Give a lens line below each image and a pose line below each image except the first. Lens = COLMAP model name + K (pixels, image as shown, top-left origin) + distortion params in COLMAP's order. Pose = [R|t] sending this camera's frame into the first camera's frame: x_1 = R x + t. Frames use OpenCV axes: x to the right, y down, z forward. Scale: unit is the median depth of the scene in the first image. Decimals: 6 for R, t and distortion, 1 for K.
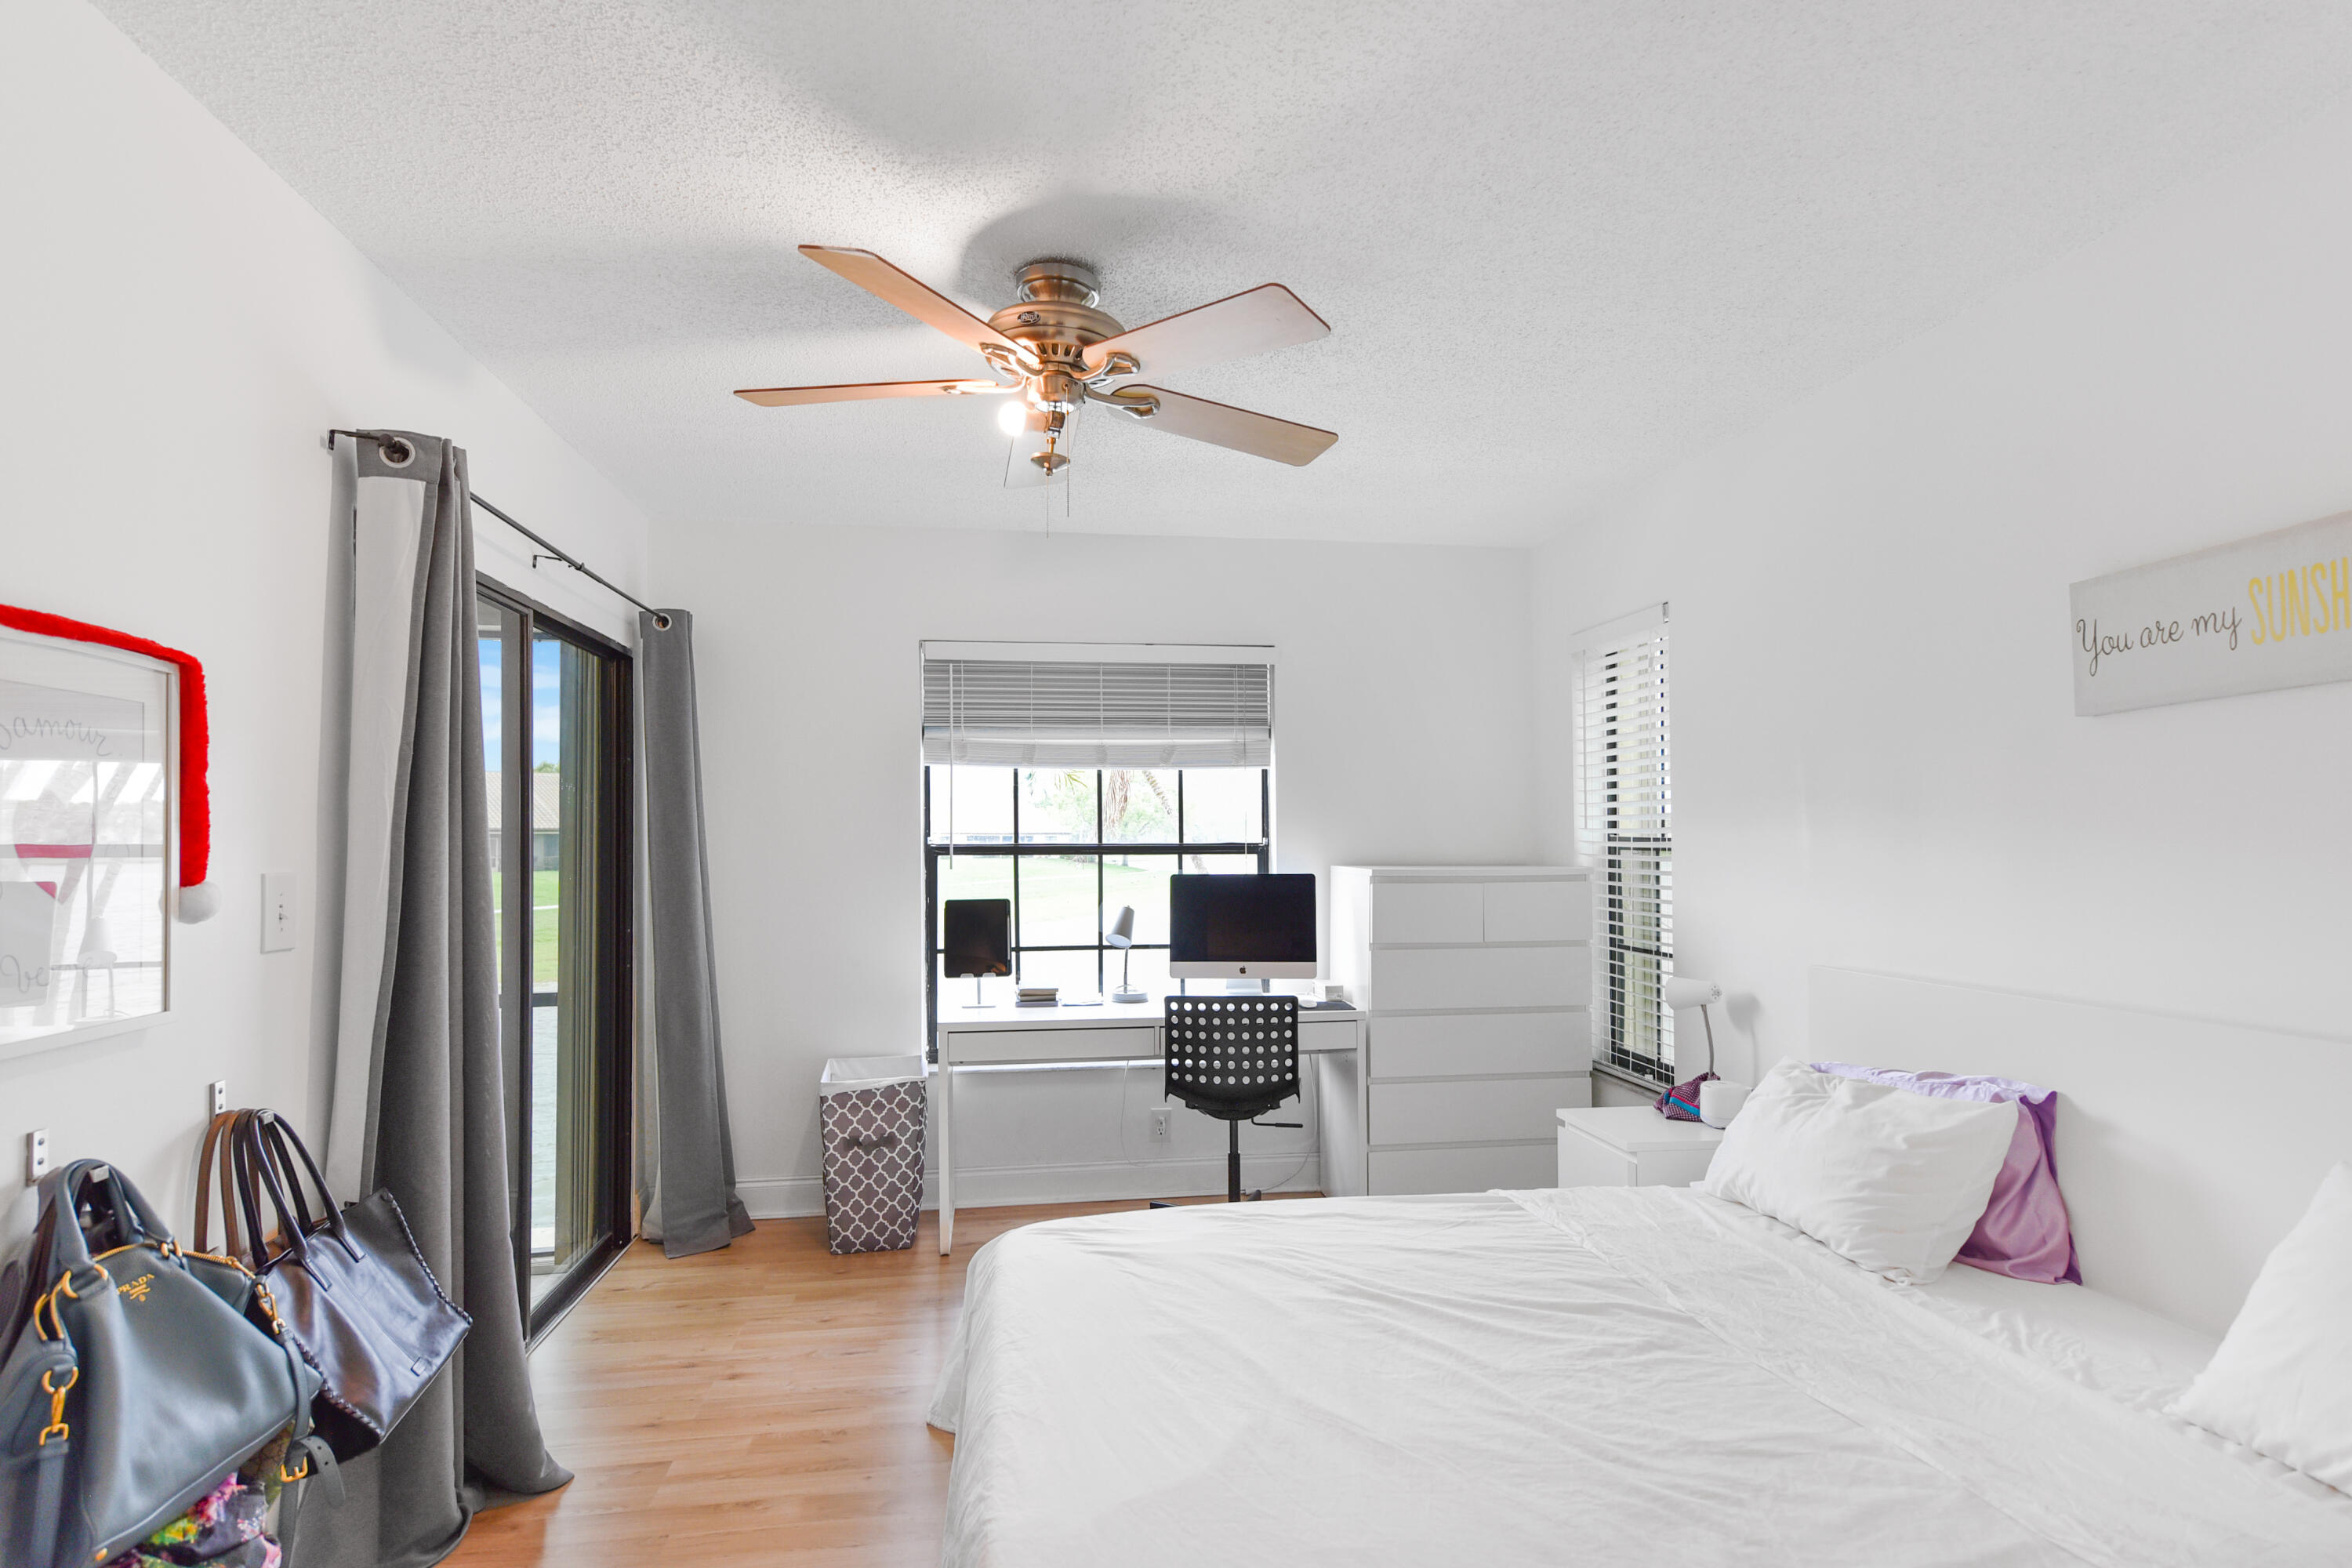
lens RADIAL K [[1226.4, 0, 1177.6], [0, 1226.4, 839.5], [0, 0, 1]] dist [0.021718, -0.000920]
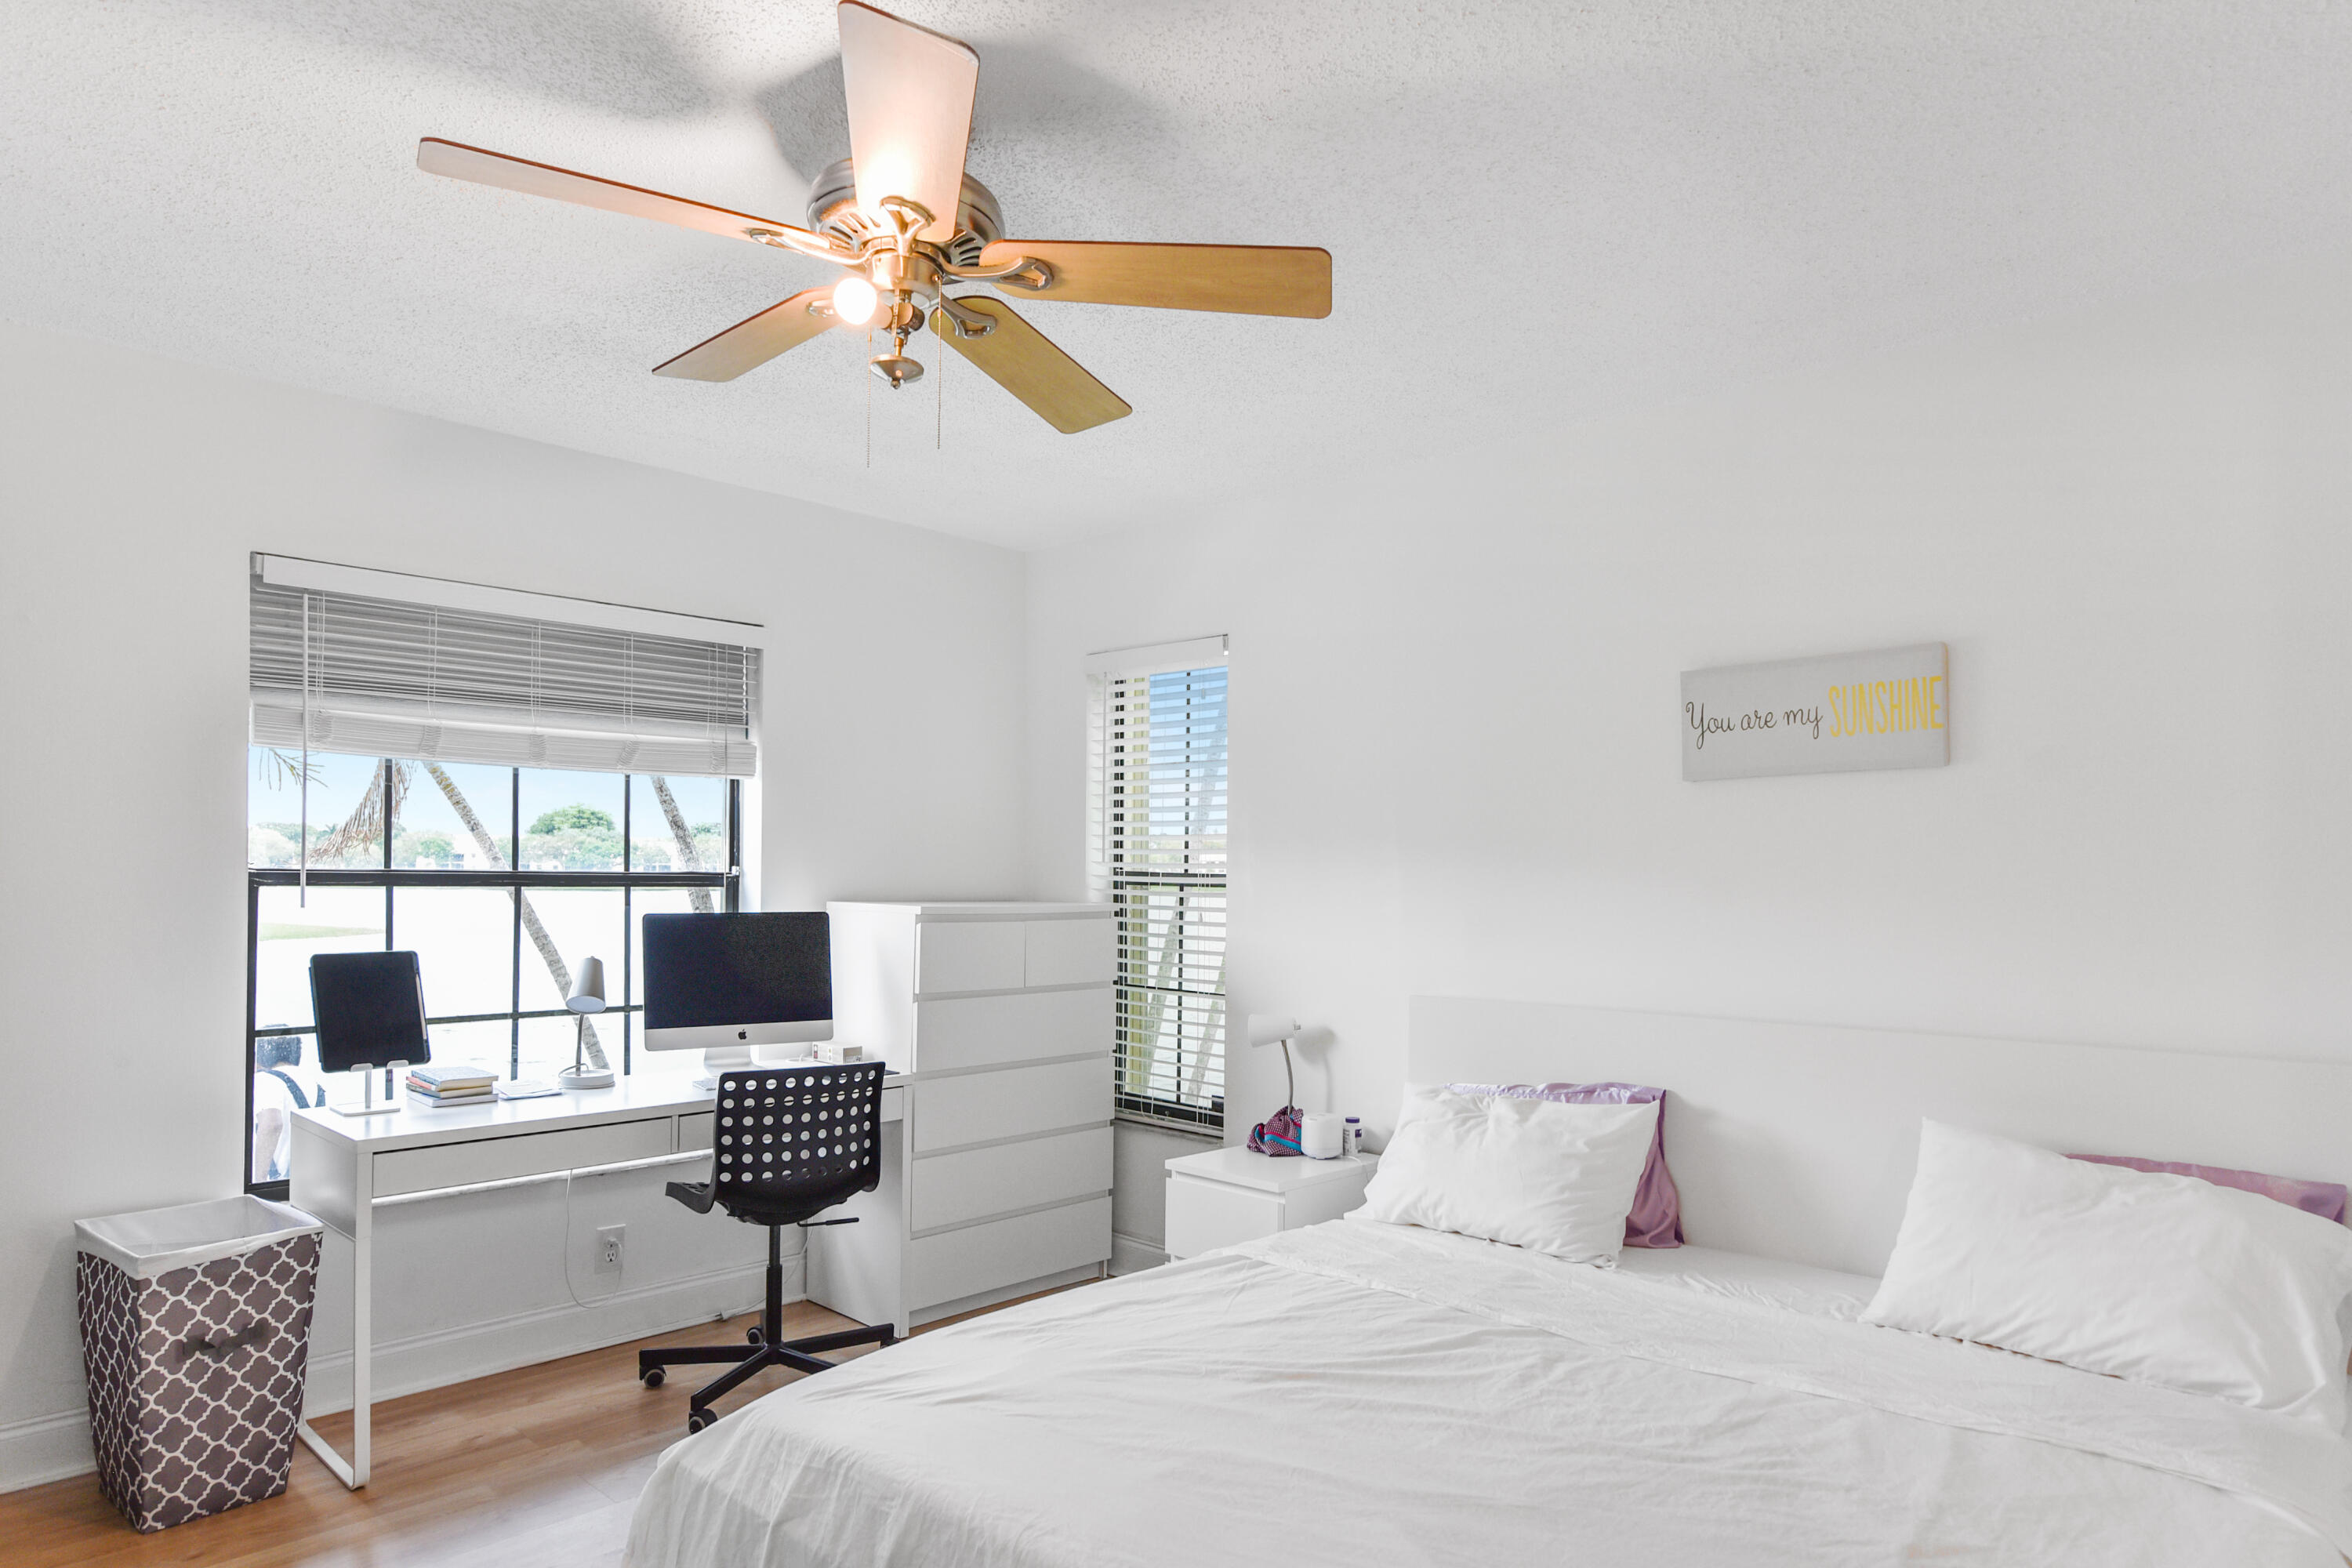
lens RADIAL K [[1406.9, 0, 1176.3], [0, 1406.9, 876.2], [0, 0, 1]] dist [-0.003238, -0.000863]
pose [[0.785155, 0.010529, 0.619210, -0.328802], [-0.014119, 0.999900, 0.000900, 0.000186], [-0.619139, -0.009449, 0.785225, 0.139754]]
